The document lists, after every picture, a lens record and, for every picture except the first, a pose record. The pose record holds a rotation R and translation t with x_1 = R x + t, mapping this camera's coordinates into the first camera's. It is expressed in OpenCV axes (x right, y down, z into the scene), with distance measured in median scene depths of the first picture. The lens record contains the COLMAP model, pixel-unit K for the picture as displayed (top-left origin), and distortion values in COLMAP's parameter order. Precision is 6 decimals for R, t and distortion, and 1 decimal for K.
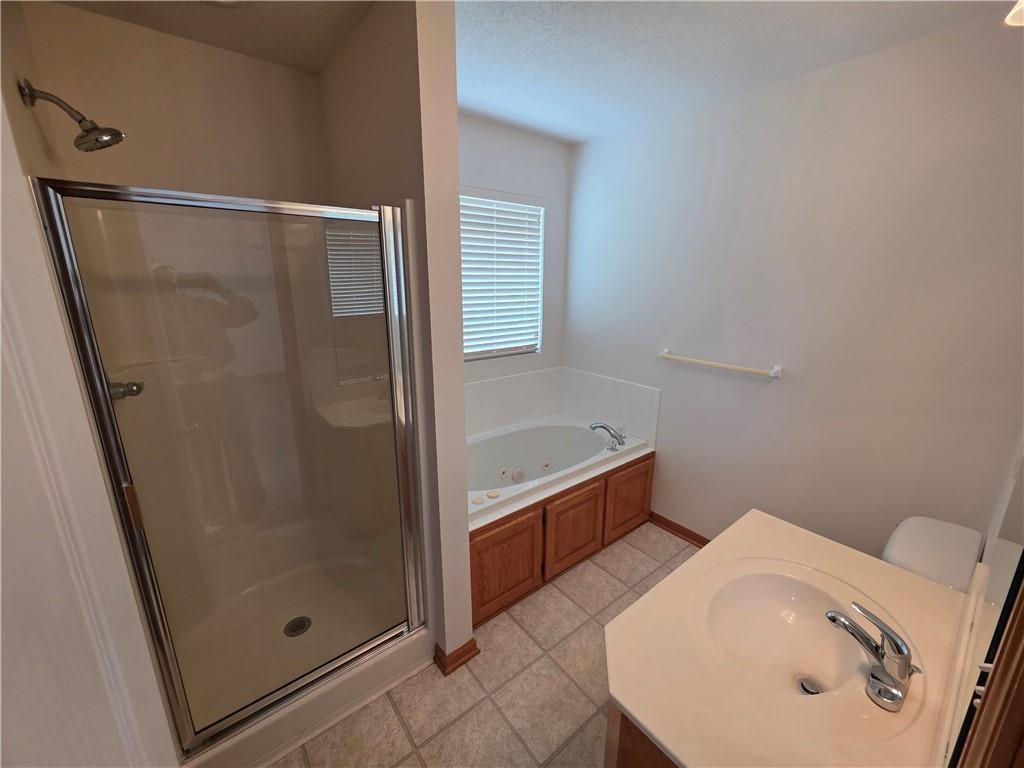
lens RADIAL K [[407.1, 0, 512.0], [0, 407.1, 384.0], [0, 0, 1]] dist [-0.001280, -0.000149]
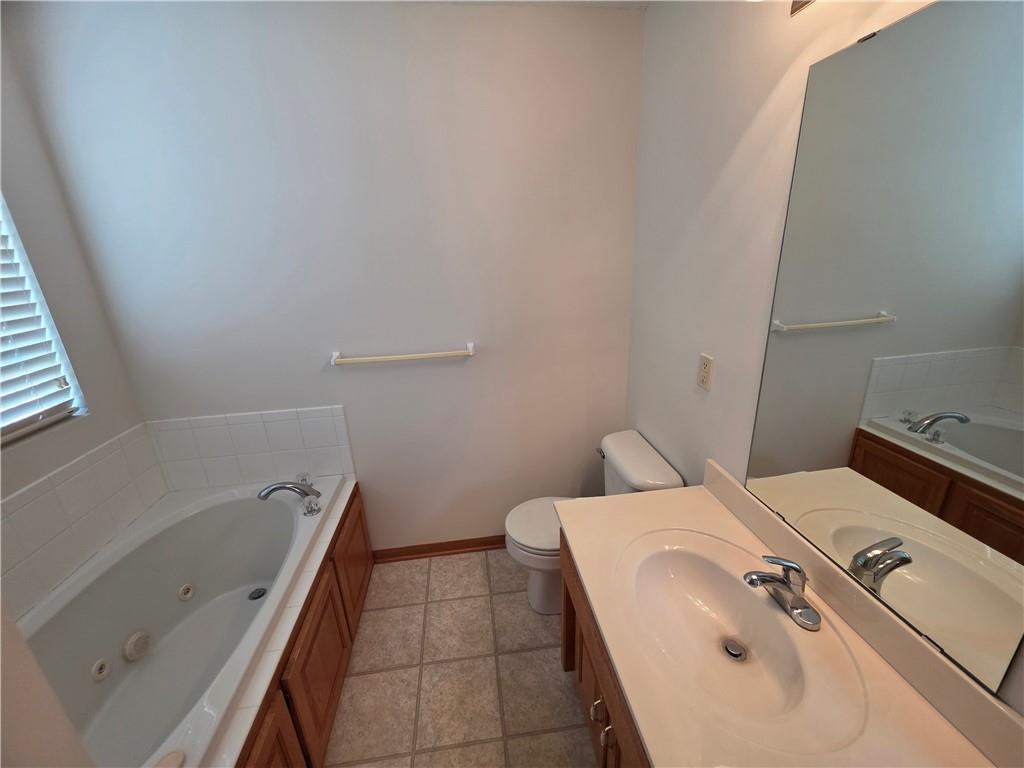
lens RADIAL K [[407.1, 0, 512.0], [0, 407.1, 384.0], [0, 0, 1]] dist [-0.001280, -0.000149]
pose [[0.513313, -0.299903, 0.804095, -0.063800], [0.257145, 0.947652, 0.189291, -0.082693], [-0.818771, 0.109604, 0.563561, 0.305214]]
